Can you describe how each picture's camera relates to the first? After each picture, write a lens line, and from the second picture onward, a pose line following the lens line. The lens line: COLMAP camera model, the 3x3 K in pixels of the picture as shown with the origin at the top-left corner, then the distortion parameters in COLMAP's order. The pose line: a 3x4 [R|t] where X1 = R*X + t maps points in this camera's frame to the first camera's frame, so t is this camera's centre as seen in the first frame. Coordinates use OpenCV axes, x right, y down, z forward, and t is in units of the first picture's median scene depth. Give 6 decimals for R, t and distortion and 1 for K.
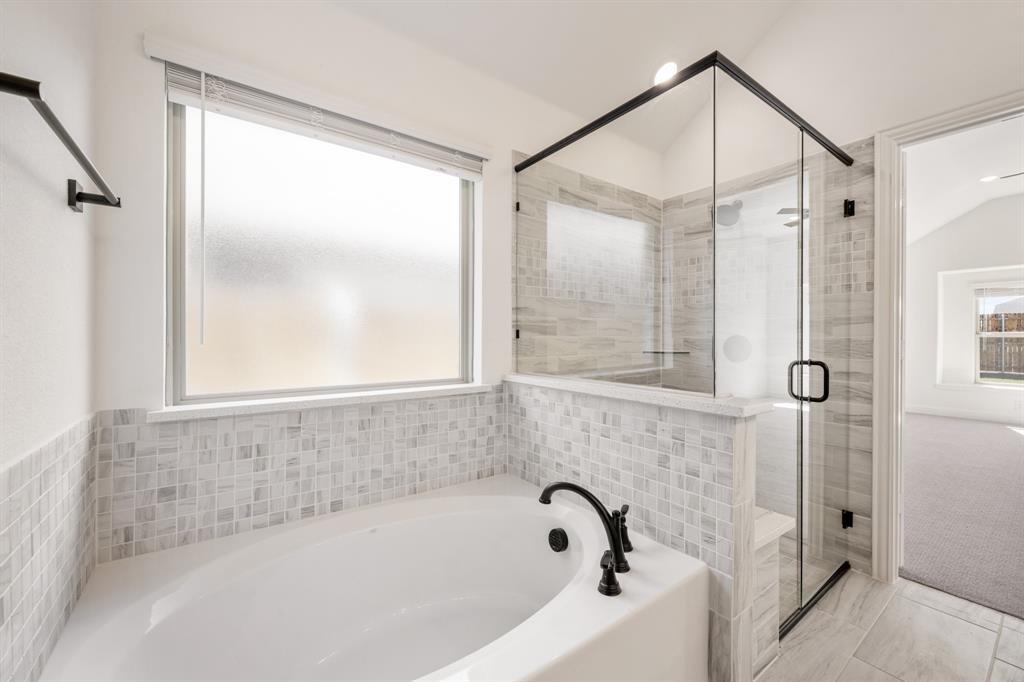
lens RADIAL K [[415.9, 0, 513.3], [0, 415.9, 338.3], [0, 0, 1]] dist [-0.008976, 0.002612]
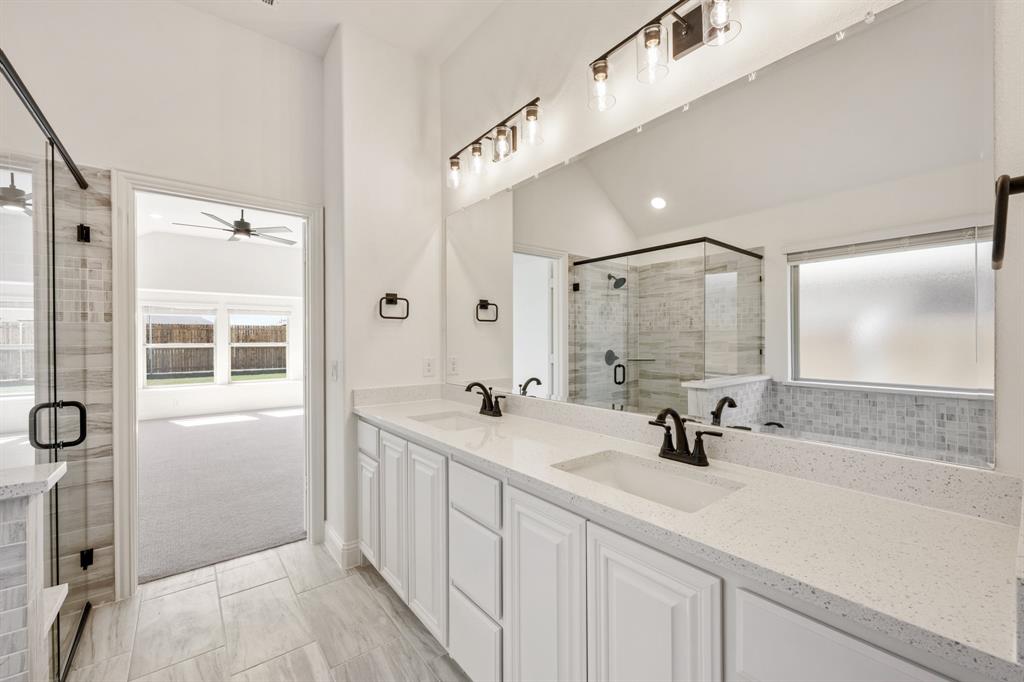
lens RADIAL K [[415.9, 0, 514.4], [0, 415.9, 337.7], [0, 0, 1]] dist [-0.008976, 0.002612]
pose [[-0.035850, 0.000660, 0.999357, -0.186769], [0.008576, 0.999963, -0.000353, -0.066349], [-0.999320, 0.008558, -0.035855, 0.040746]]
